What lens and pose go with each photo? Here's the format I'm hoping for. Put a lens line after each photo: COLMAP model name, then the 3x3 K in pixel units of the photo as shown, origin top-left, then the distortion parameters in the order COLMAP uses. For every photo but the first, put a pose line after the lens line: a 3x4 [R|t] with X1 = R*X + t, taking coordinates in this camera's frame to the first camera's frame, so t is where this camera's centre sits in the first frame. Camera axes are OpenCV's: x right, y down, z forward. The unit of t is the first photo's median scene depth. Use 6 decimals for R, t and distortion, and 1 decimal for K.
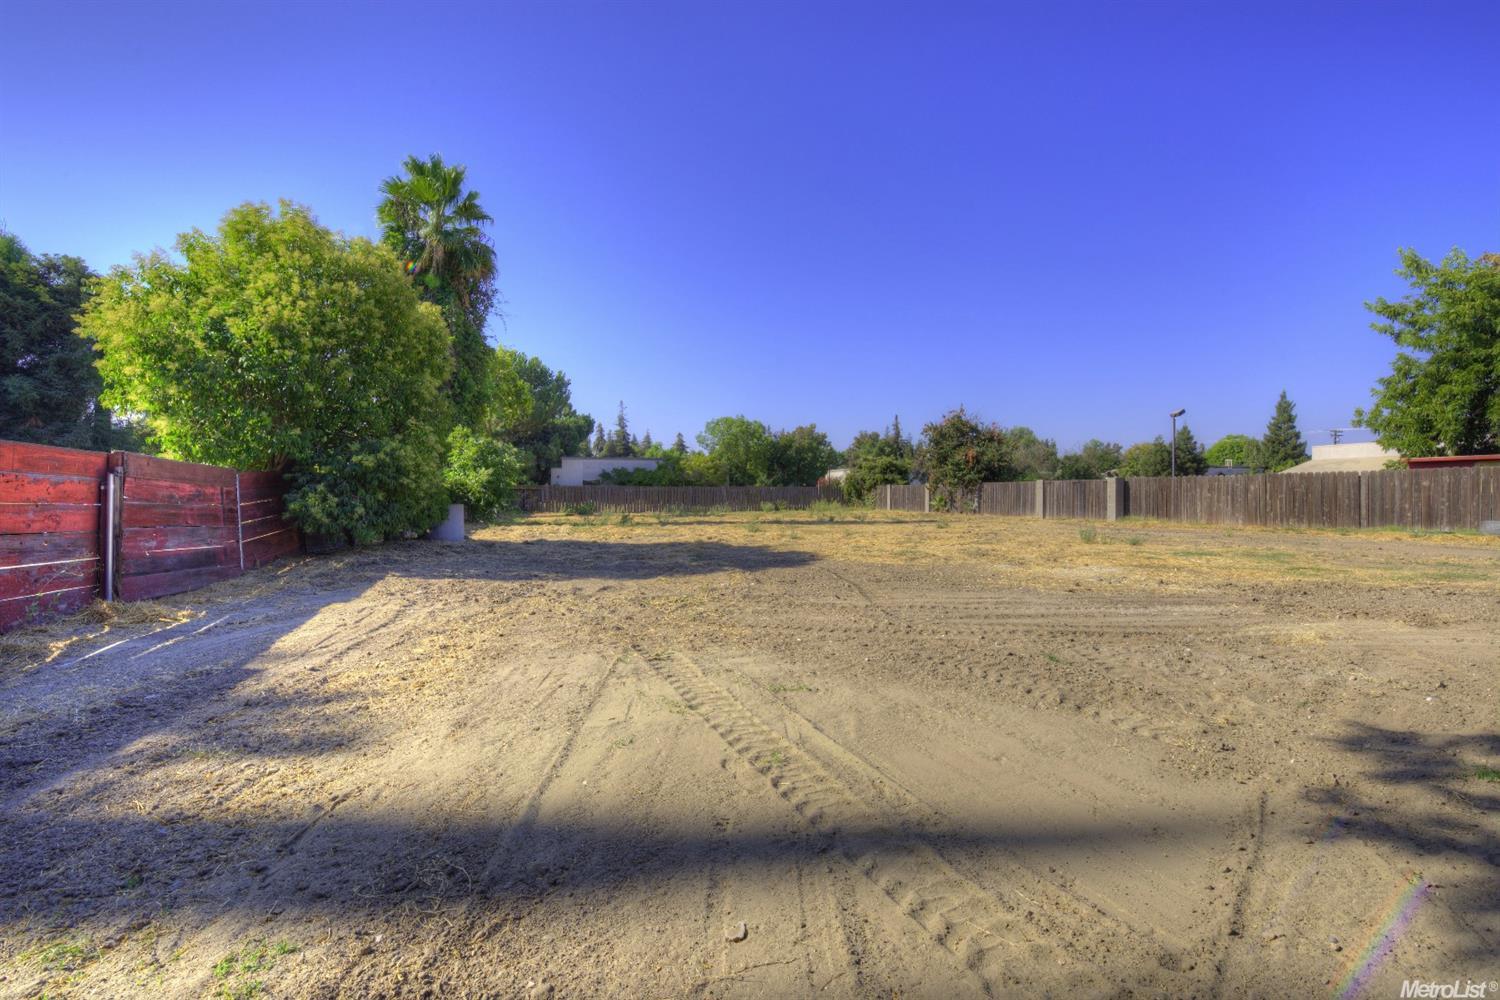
lens RADIAL K [[651.7, 0, 748.3], [0, 651.7, 505.7], [0, 0, 1]] dist [0.018244, -0.015970]
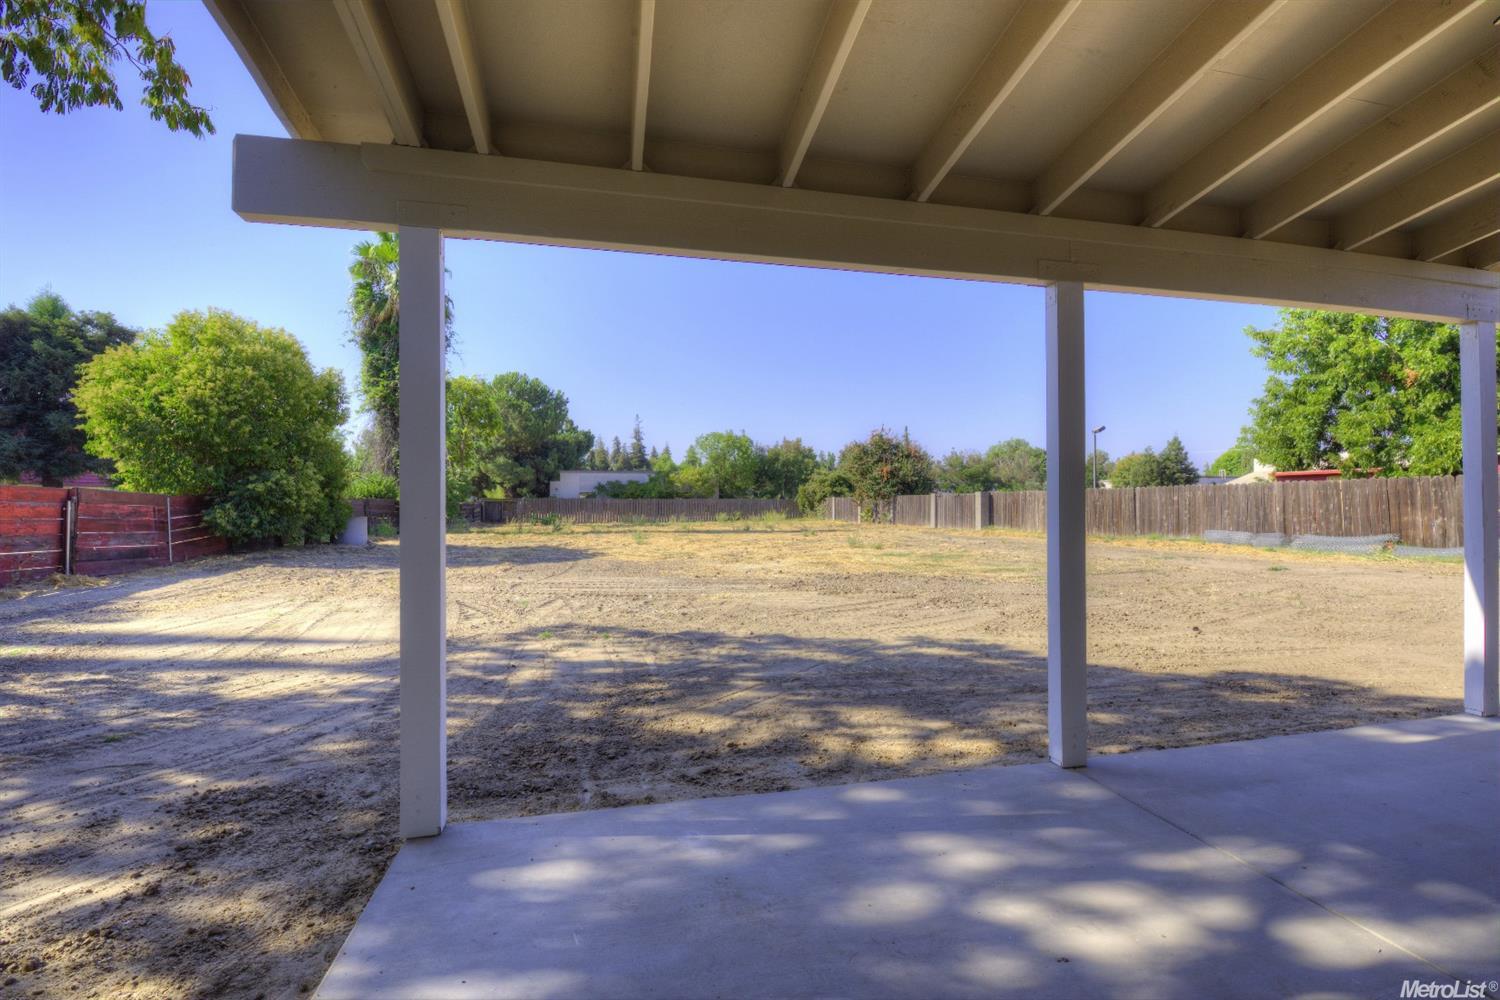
lens RADIAL K [[651.7, 0, 748.3], [0, 651.7, 505.7], [0, 0, 1]] dist [0.018244, -0.015970]
pose [[0.998892, -0.001875, -0.047034, 0.217353], [0.001154, 0.999881, -0.015362, -0.001971], [0.047058, 0.015290, 0.998775, -0.153061]]
